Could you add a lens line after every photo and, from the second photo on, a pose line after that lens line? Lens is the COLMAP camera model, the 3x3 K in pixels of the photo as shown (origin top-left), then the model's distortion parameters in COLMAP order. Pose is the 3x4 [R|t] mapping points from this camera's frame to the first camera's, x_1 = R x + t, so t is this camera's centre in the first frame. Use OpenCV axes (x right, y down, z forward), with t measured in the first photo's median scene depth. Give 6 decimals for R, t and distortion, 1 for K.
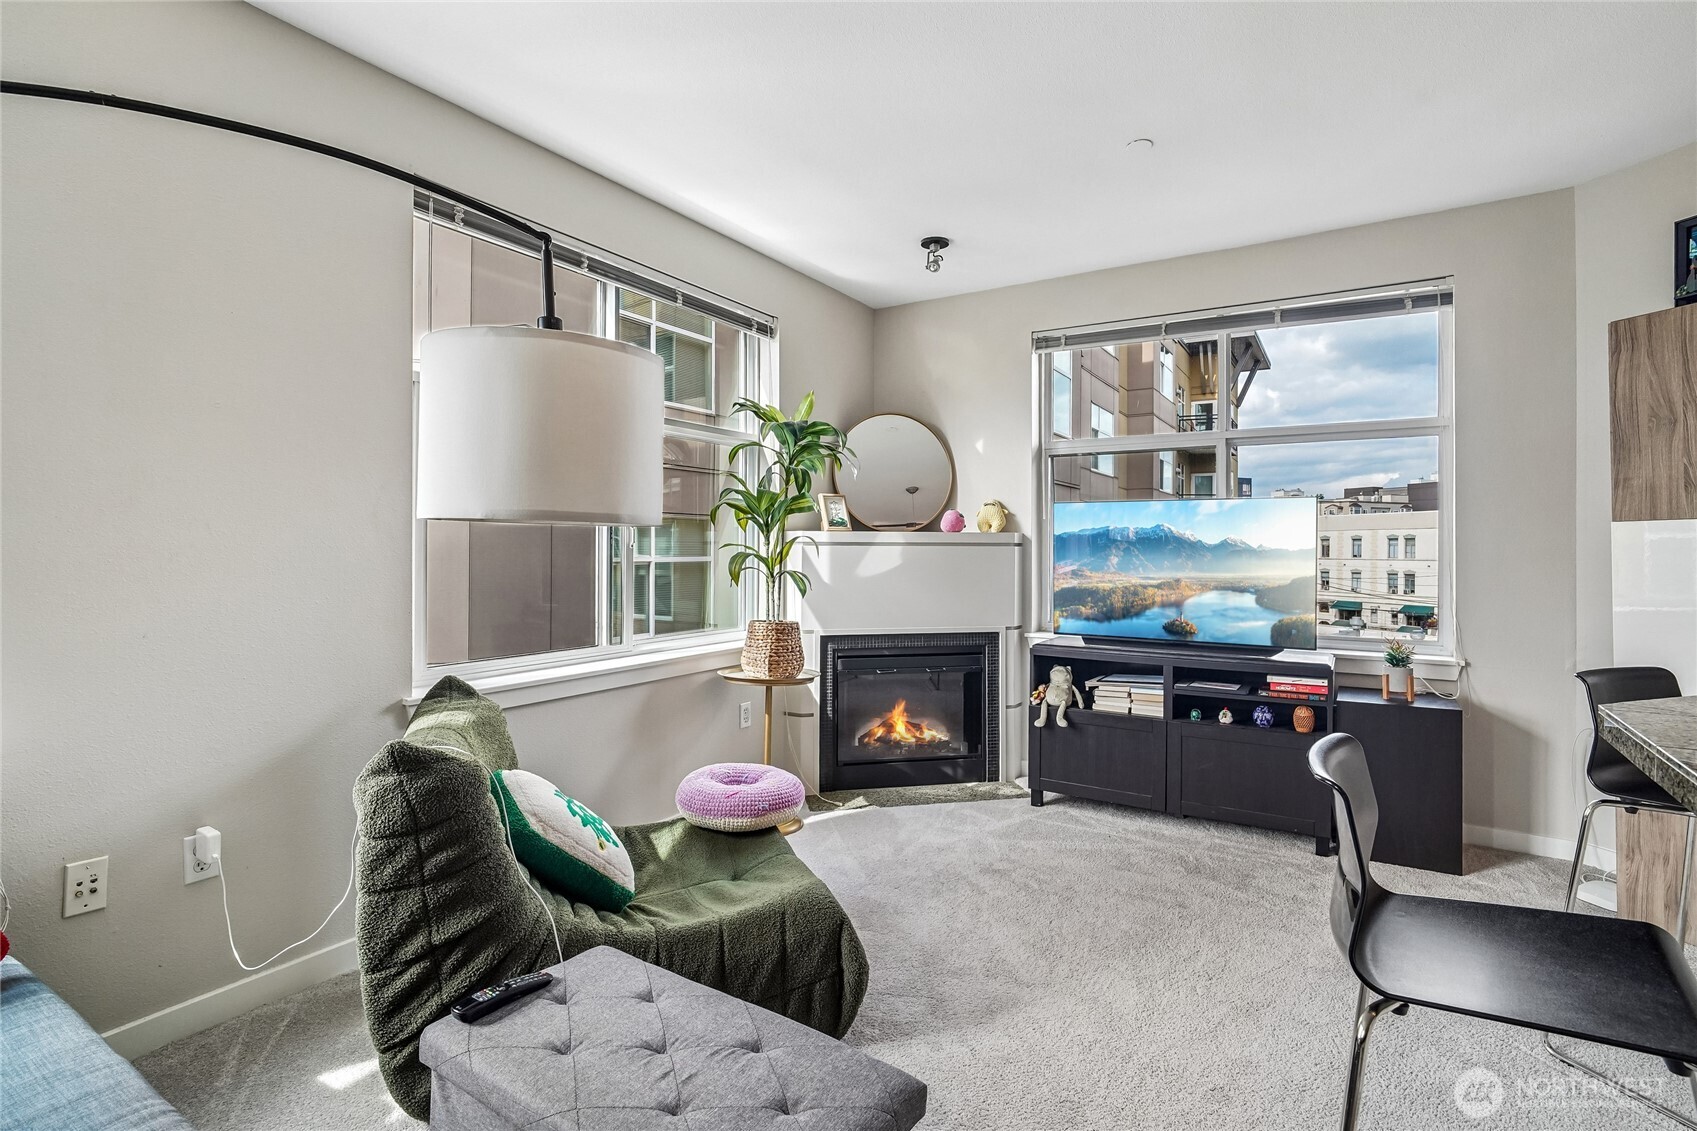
lens RADIAL K [[805.5, 0, 854.6], [0, 805.5, 549.6], [0, 0, 1]] dist [-0.020229, 0.008626]
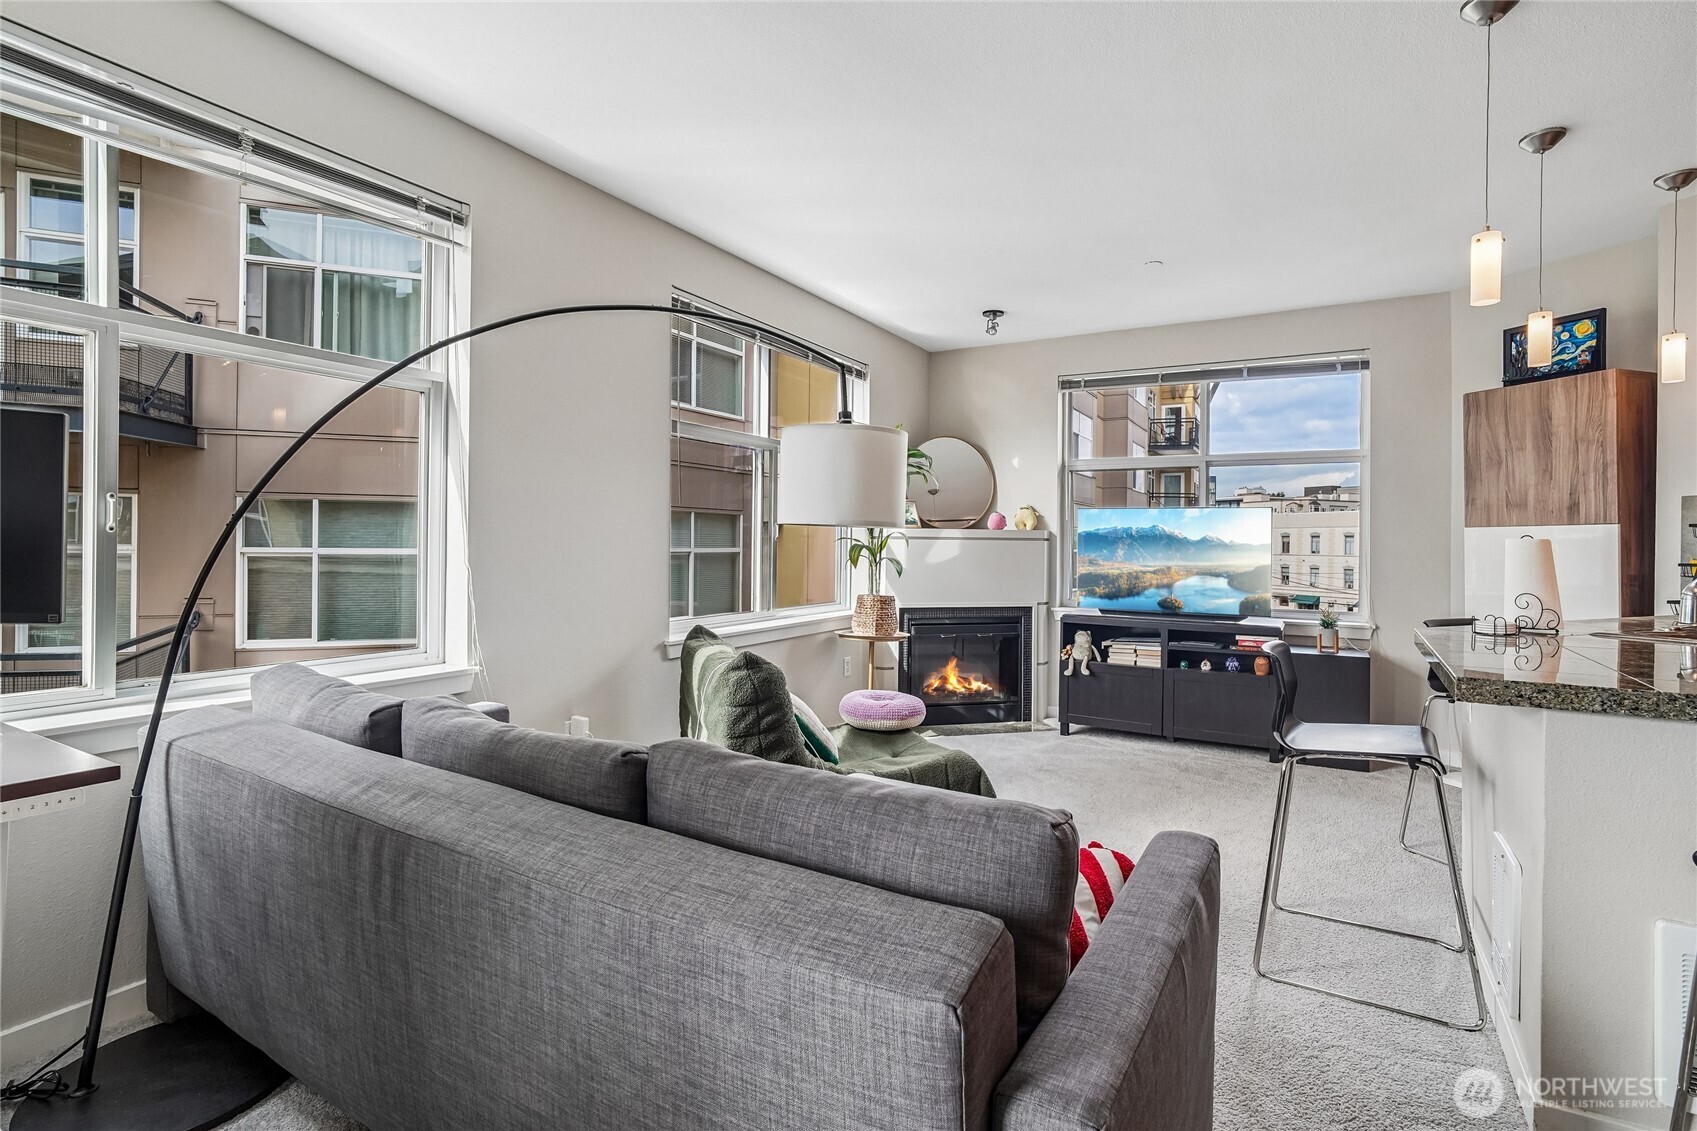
lens RADIAL K [[805.5, 0, 848.5], [0, 805.5, 545.4], [0, 0, 1]] dist [-0.020229, 0.008626]
pose [[0.999513, 0.006913, 0.030438, -0.180474], [-0.007008, 0.999971, 0.003014, 0.001724], [-0.030416, -0.003226, 0.999532, -0.332807]]
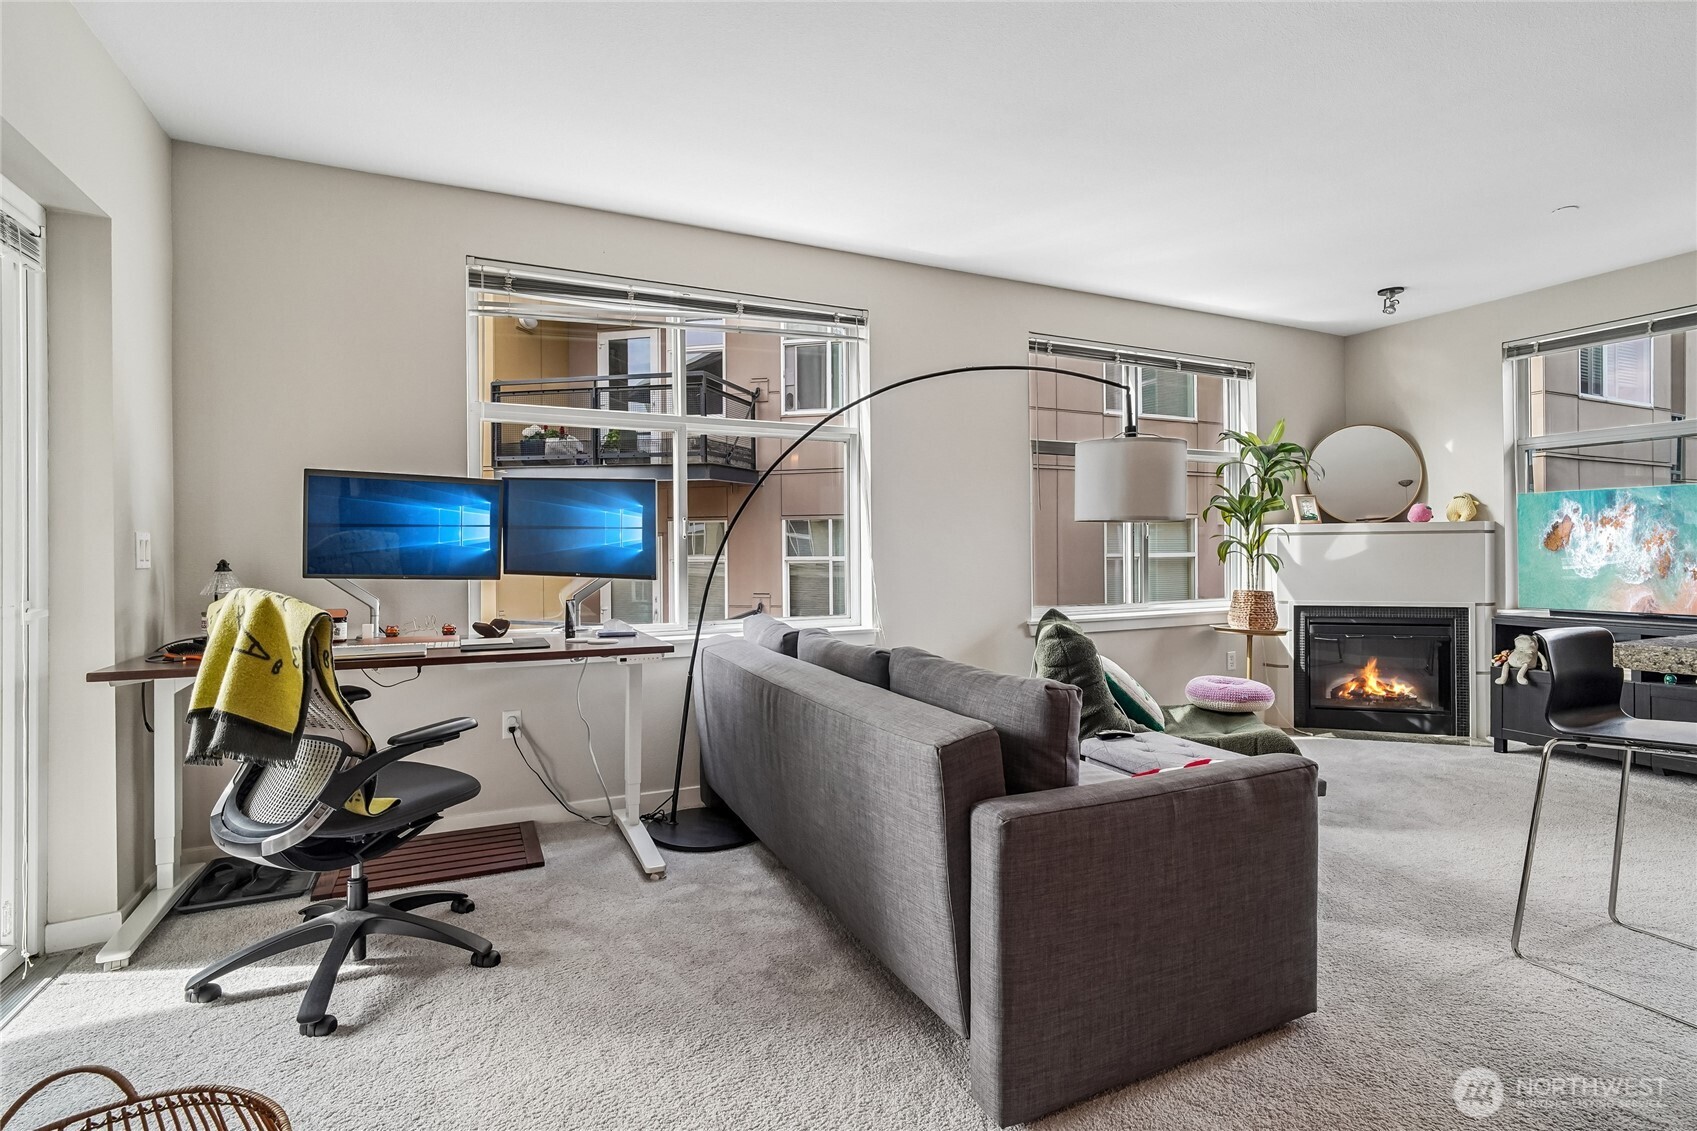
lens RADIAL K [[805.5, 0, 843.9], [0, 805.5, 562.1], [0, 0, 1]] dist [-0.020229, 0.008626]
pose [[0.840557, -0.002541, -0.541717, 0.053657], [0.009651, 0.999901, 0.010286, 0.019437], [0.541637, -0.013874, 0.840498, -0.517655]]
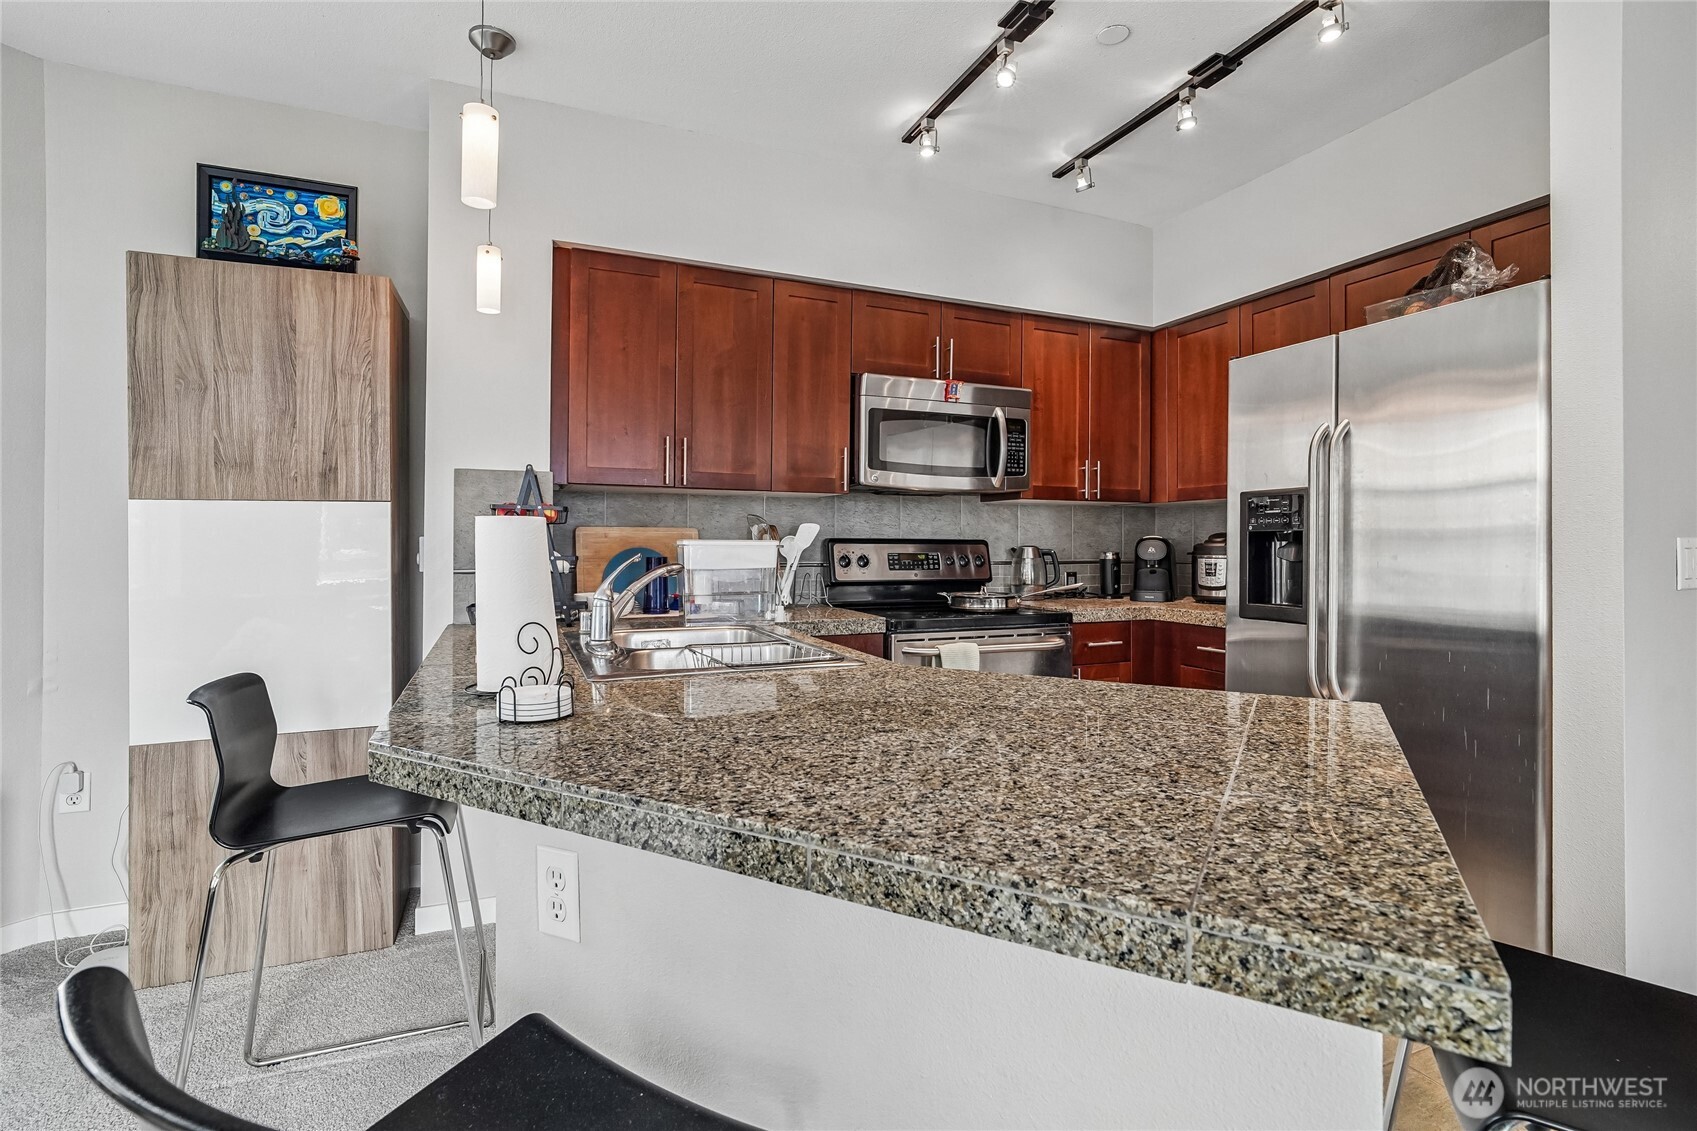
lens RADIAL K [[805.5, 0, 850.1], [0, 805.5, 537.4], [0, 0, 1]] dist [-0.020229, 0.008626]
pose [[-0.076883, 0.008698, 0.997002, 0.067458], [-0.003335, 0.999954, -0.008981, 0.006187], [-0.997035, -0.004015, -0.076850, 0.240751]]
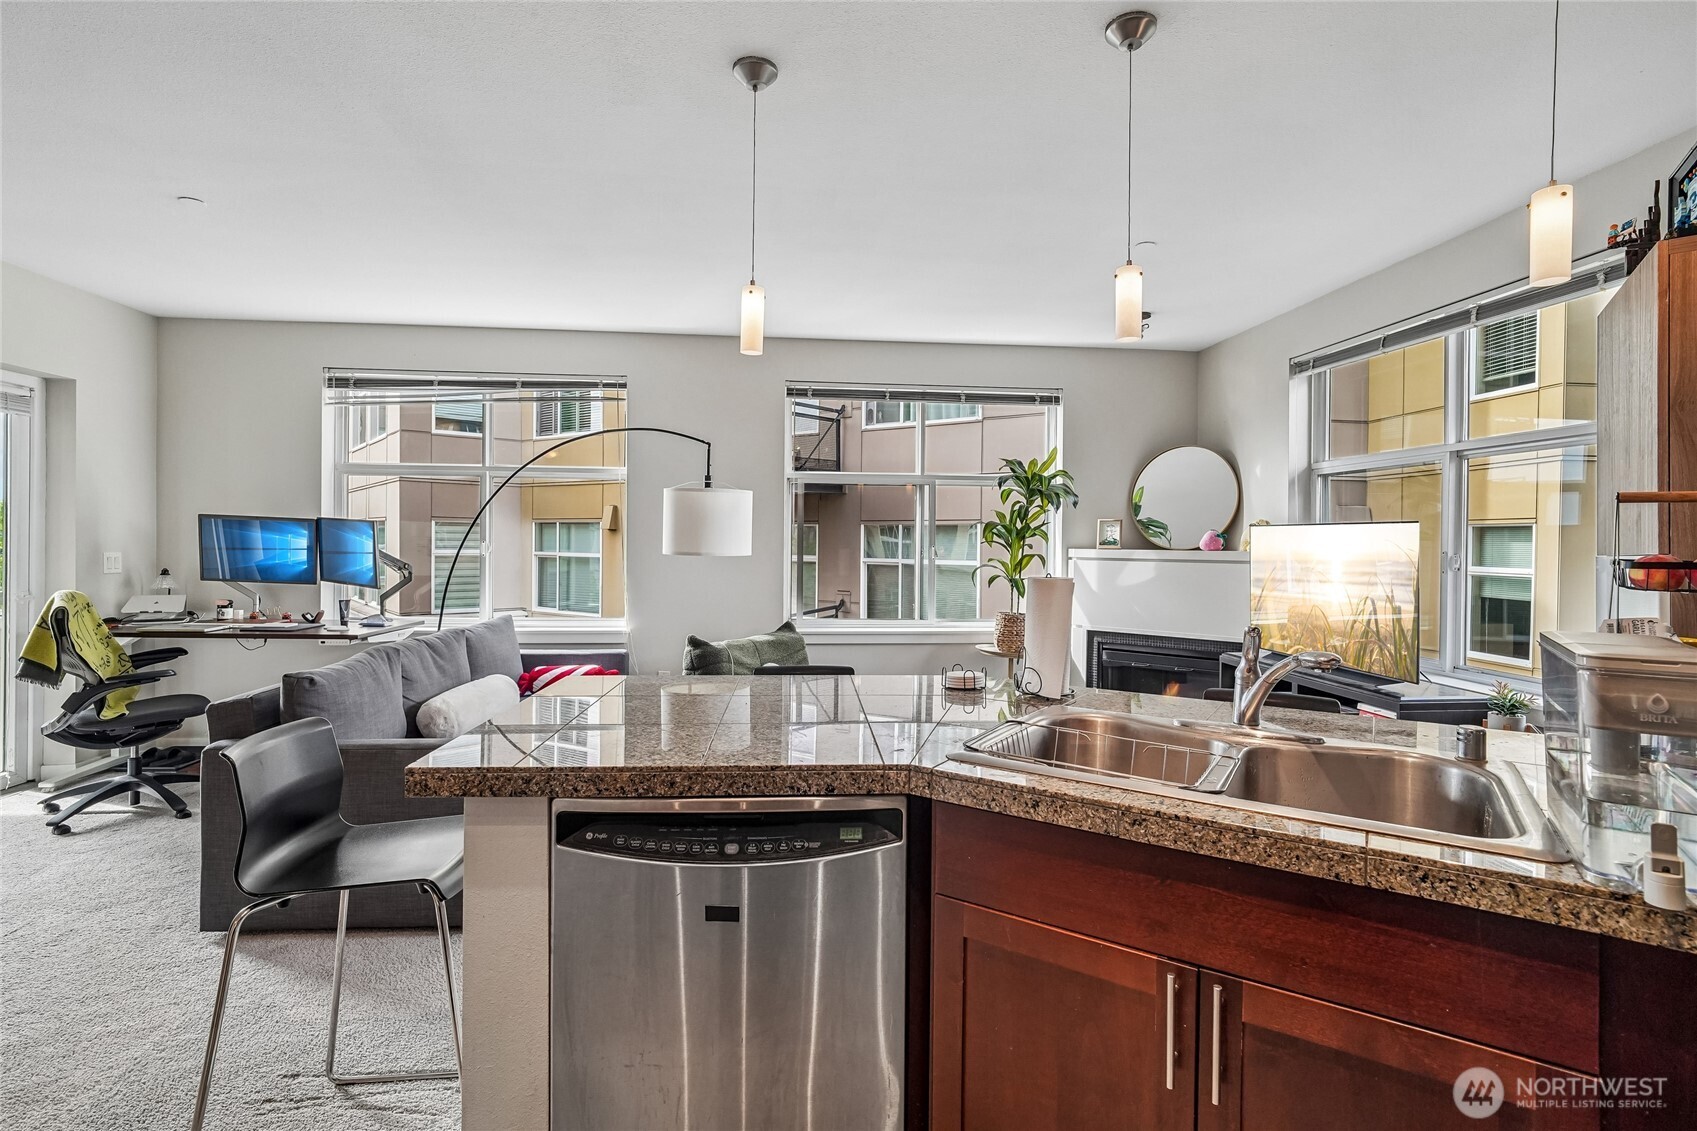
lens RADIAL K [[805.5, 0, 873.2], [0, 805.5, 555.1], [0, 0, 1]] dist [-0.020229, 0.008626]
pose [[0.607139, 0.016352, -0.794428, 0.849803], [-0.009616, 0.999866, 0.013232, -0.029740], [0.794538, -0.000394, 0.607215, -0.068145]]
